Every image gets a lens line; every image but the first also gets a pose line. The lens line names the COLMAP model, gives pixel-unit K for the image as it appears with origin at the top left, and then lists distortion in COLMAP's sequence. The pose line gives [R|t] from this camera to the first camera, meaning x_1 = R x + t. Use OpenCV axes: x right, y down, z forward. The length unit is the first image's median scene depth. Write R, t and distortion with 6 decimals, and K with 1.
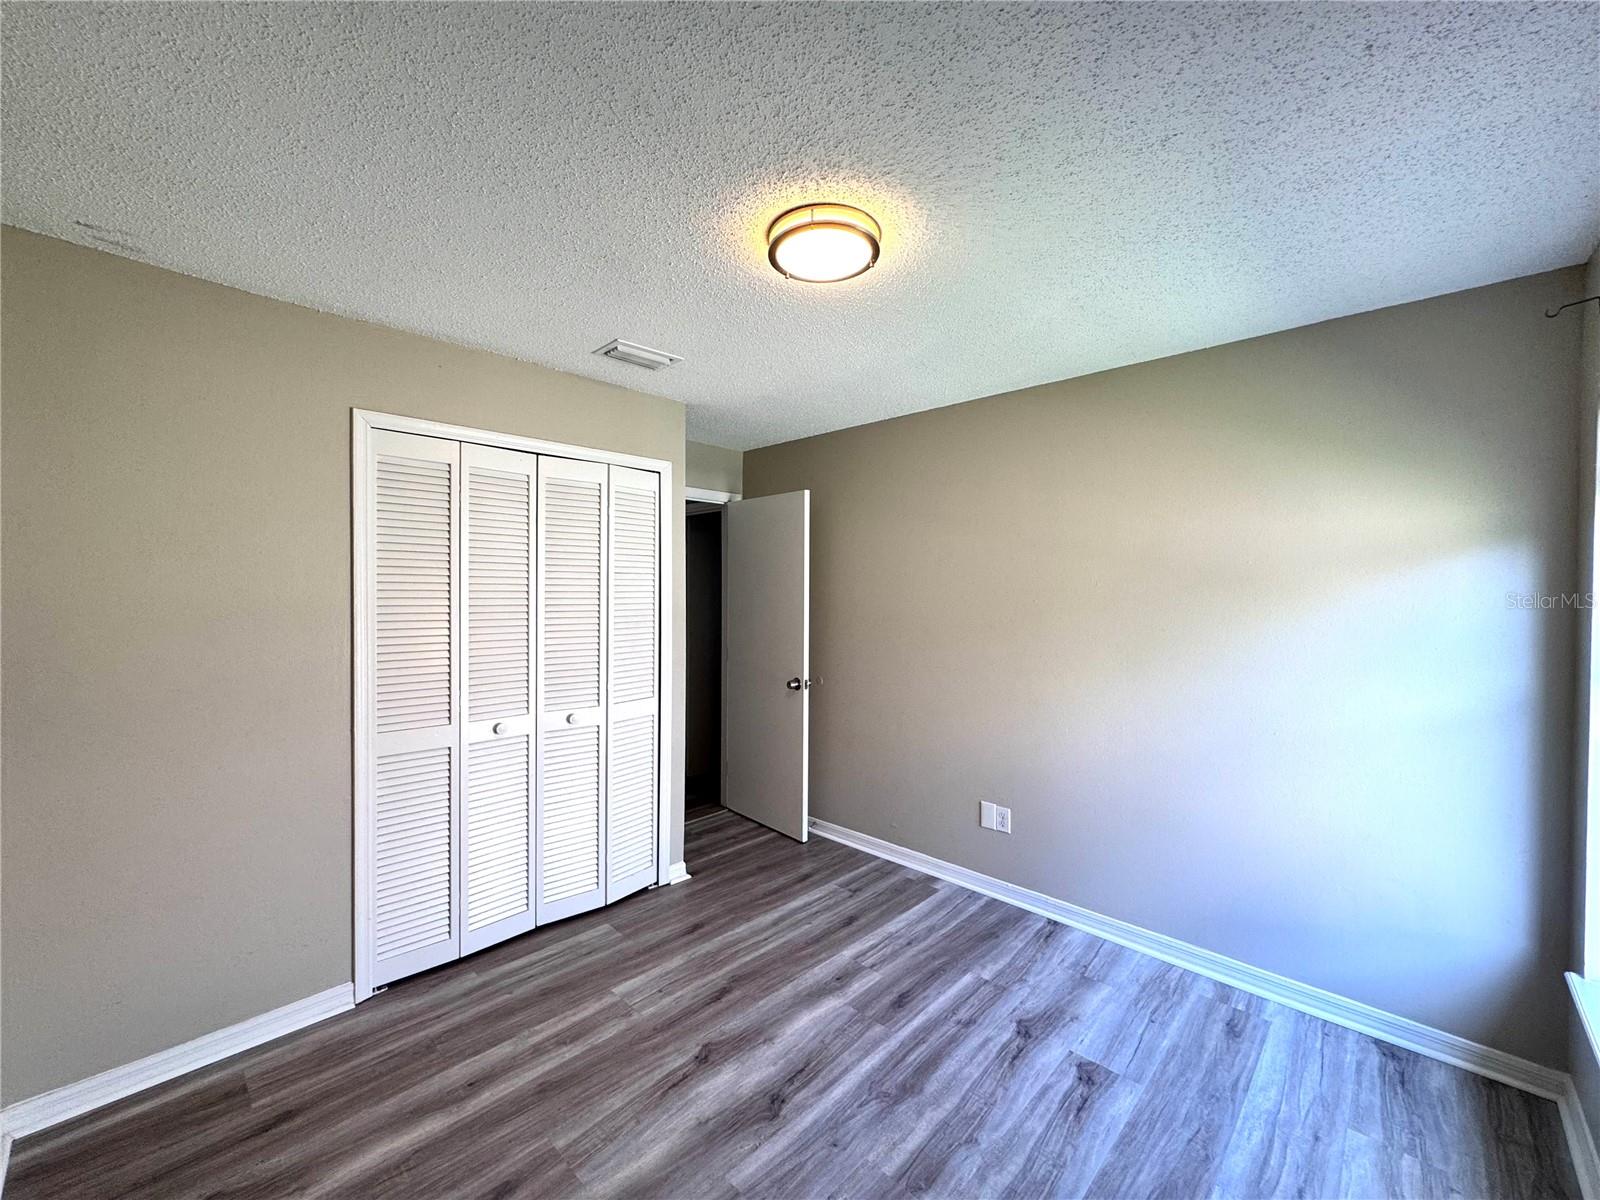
lens RADIAL K [[638.6, 0, 801.1], [0, 638.6, 601.8], [0, 0, 1]] dist [-0.001946, -0.000178]
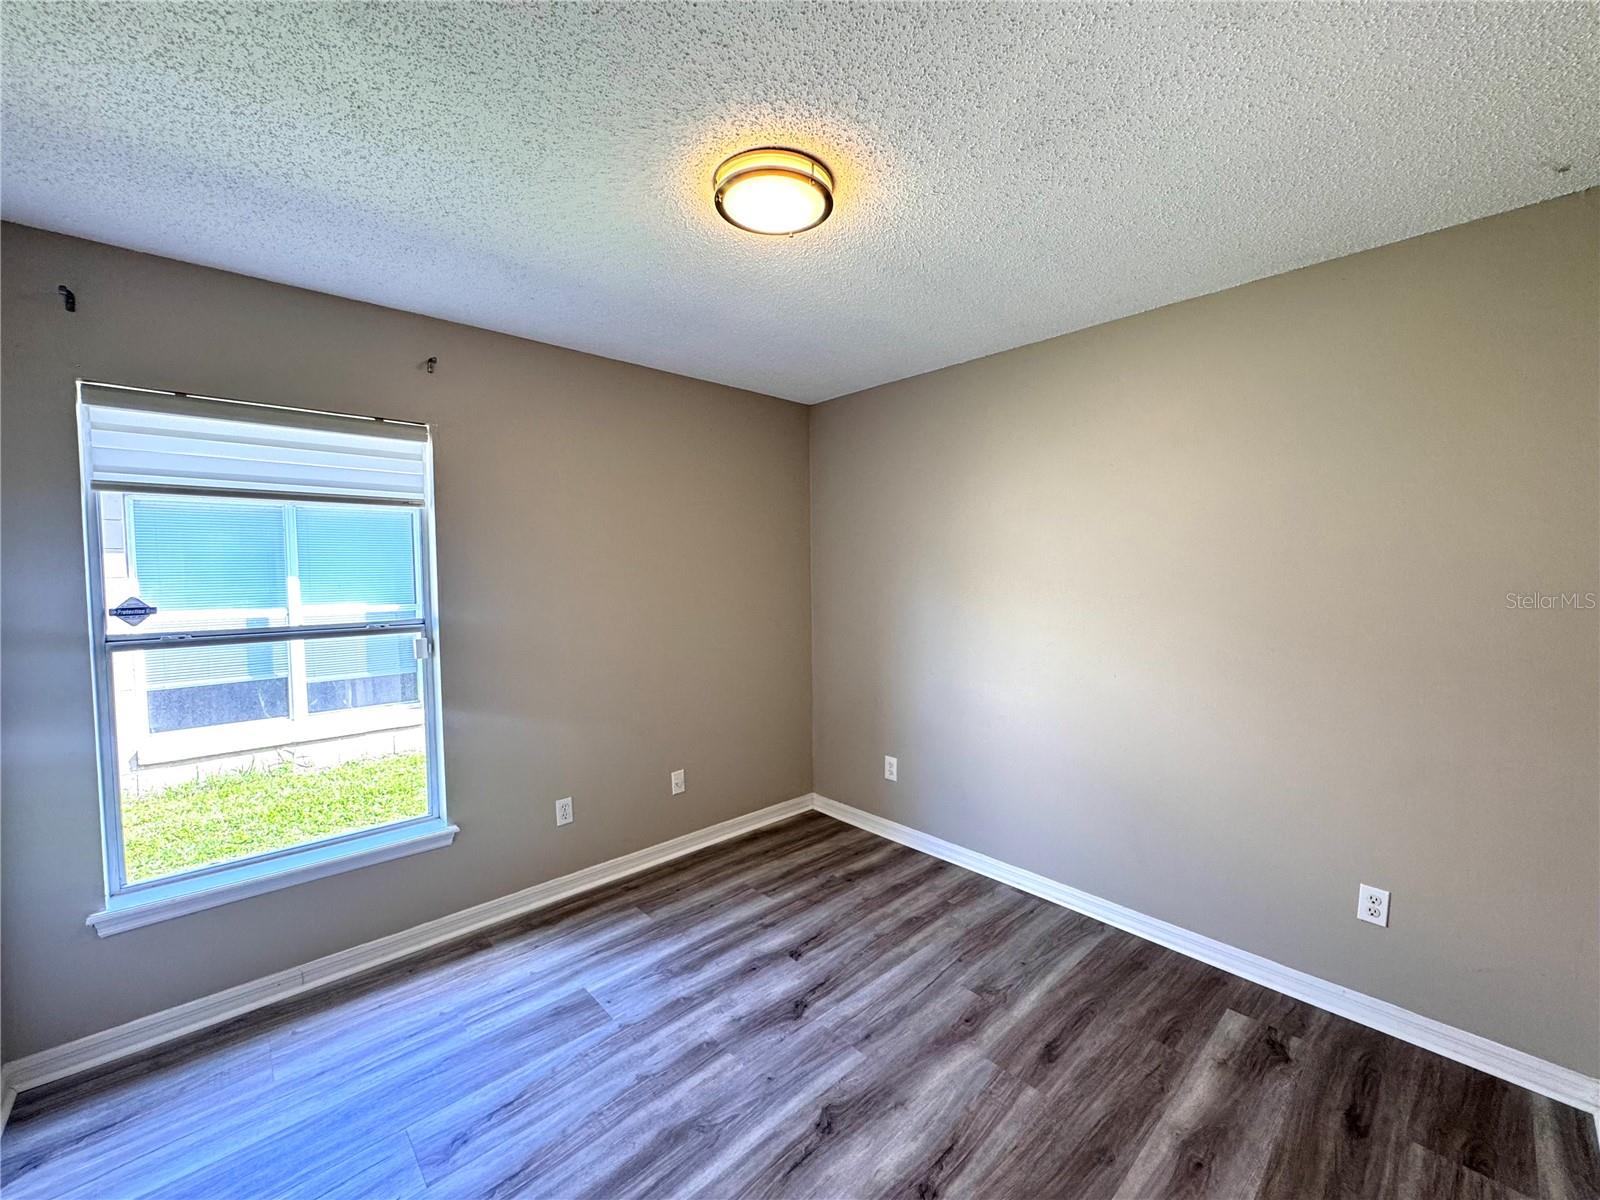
lens RADIAL K [[638.6, 0, 801.1], [0, 638.6, 601.8], [0, 0, 1]] dist [-0.001946, -0.000178]
pose [[-0.998469, -0.000904, 0.055314, -0.055324], [0.002553, 0.998048, 0.062403, -0.017435], [-0.055262, 0.062449, -0.996517, 1.920627]]
